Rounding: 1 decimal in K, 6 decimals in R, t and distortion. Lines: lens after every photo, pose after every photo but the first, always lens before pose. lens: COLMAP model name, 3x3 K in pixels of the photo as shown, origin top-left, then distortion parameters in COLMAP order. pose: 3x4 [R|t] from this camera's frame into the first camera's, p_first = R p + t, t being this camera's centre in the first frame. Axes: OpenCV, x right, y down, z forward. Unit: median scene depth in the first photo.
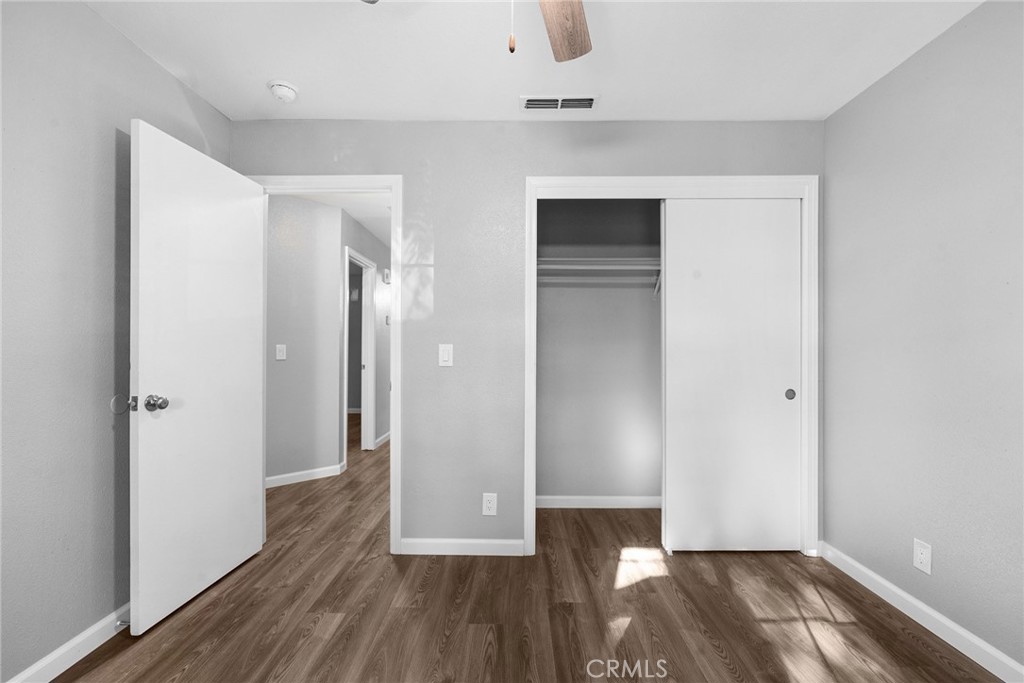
lens RADIAL K [[471.7, 0, 511.6], [0, 471.7, 343.4], [0, 0, 1]] dist [-0.000112, -0.000010]
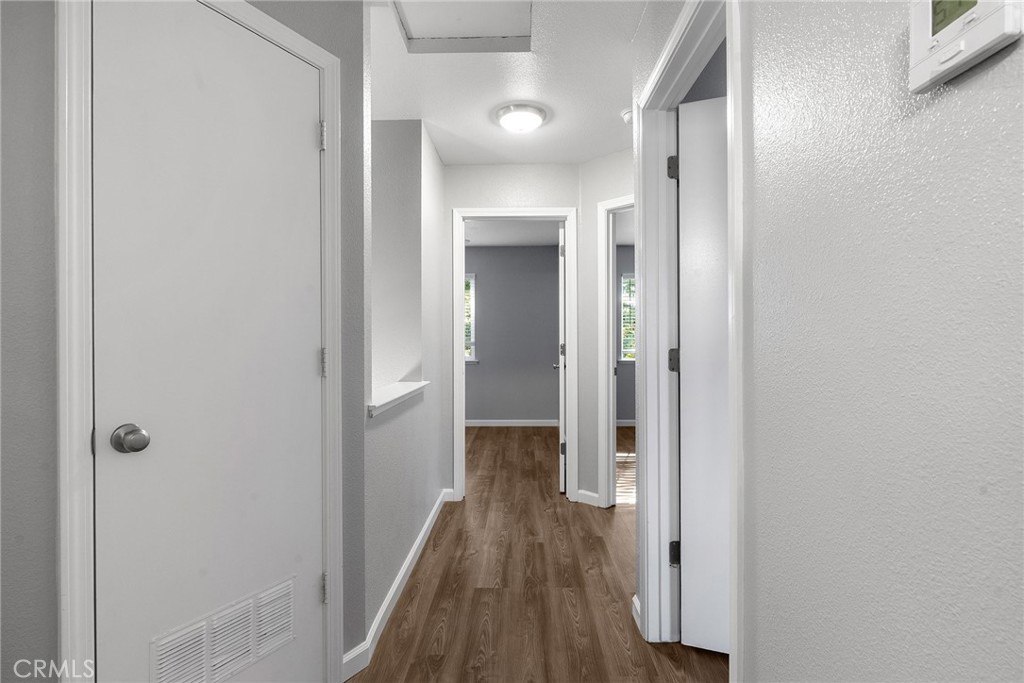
lens RADIAL K [[501.8, 0, 511.9], [0, 501.8, 339.8], [0, 0, 1]] dist [-0.000096, -0.000007]
pose [[-0.999996, 0.001439, 0.002368, -0.330943], [0.001431, 0.999994, -0.003228, 0.008010], [-0.002373, -0.003224, -0.999992, 2.019996]]
